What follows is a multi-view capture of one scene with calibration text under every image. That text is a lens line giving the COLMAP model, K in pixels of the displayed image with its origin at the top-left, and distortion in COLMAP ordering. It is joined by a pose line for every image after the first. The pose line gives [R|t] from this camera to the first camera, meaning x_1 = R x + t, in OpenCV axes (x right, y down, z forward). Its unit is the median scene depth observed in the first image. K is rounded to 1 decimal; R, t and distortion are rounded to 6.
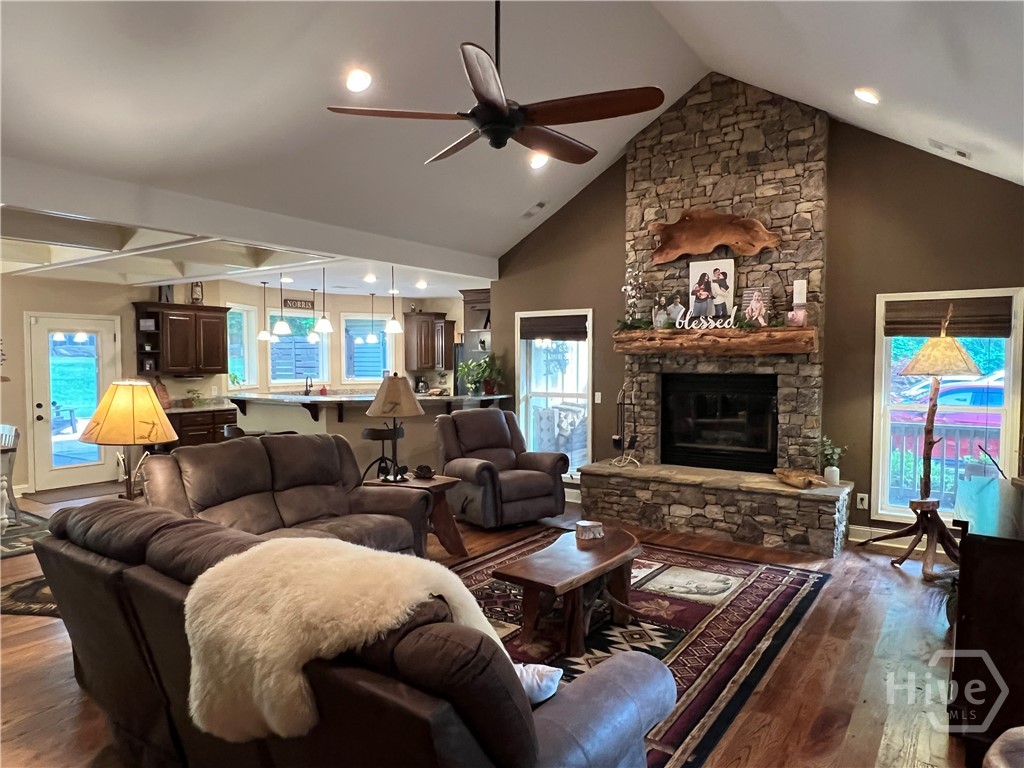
lens RADIAL K [[668.2, 0, 514.0], [0, 668.2, 385.3], [0, 0, 1]] dist [-0.001417, -0.001449]
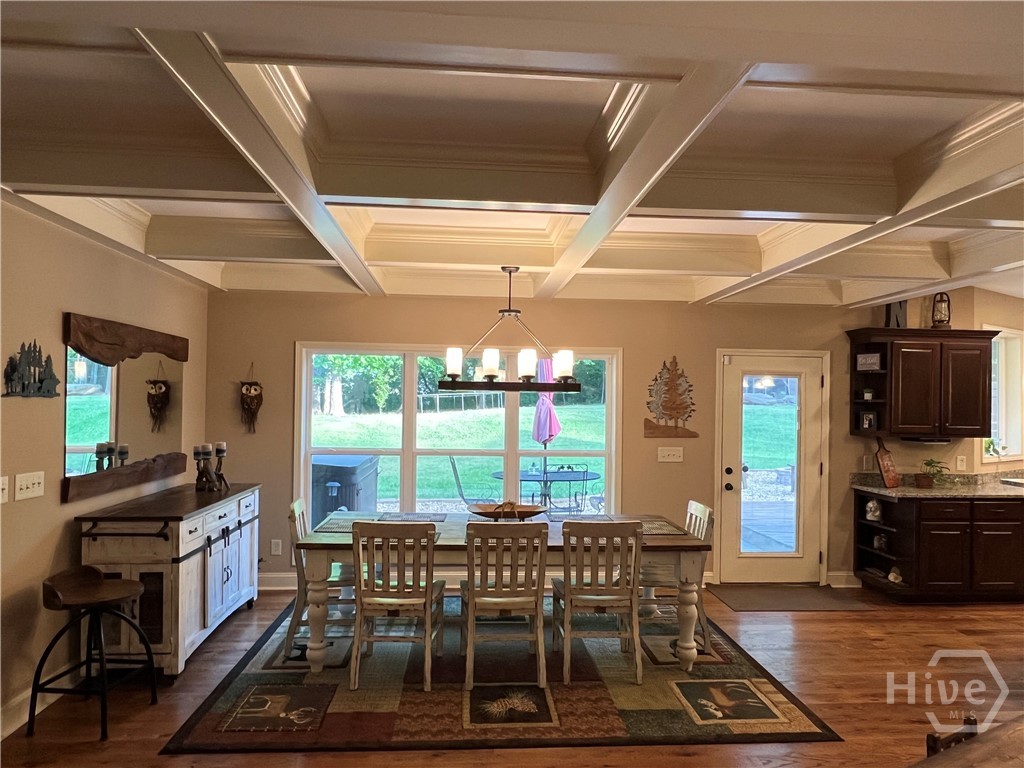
lens RADIAL K [[668.2, 0, 511.2], [0, 668.2, 400.4], [0, 0, 1]] dist [-0.001417, -0.001449]
pose [[0.624456, 0.006074, -0.781036, -0.242215], [-0.043400, 0.998695, -0.026932, -0.017075], [0.779853, 0.050715, 0.623905, 0.290306]]
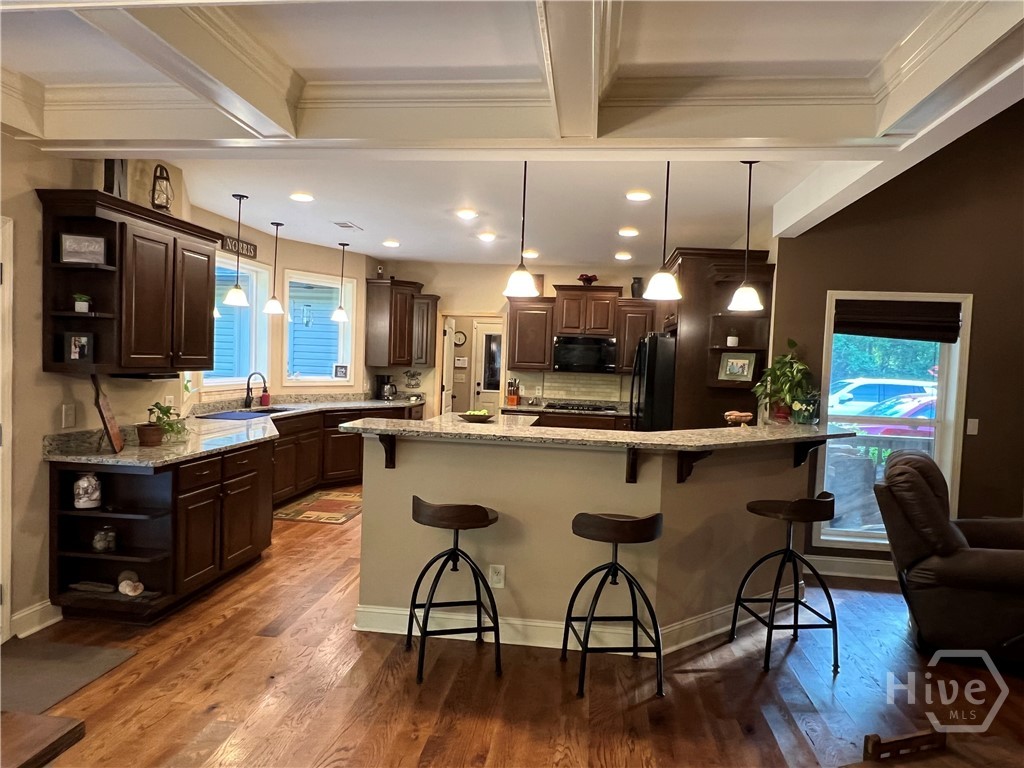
lens RADIAL K [[668.2, 0, 513.6], [0, 668.2, 390.8], [0, 0, 1]] dist [-0.001417, -0.001449]
pose [[0.889429, 0.011739, 0.456923, -0.495803], [-0.020810, 0.999674, 0.014824, -0.015387], [-0.456600, -0.022693, 0.889383, 0.509422]]
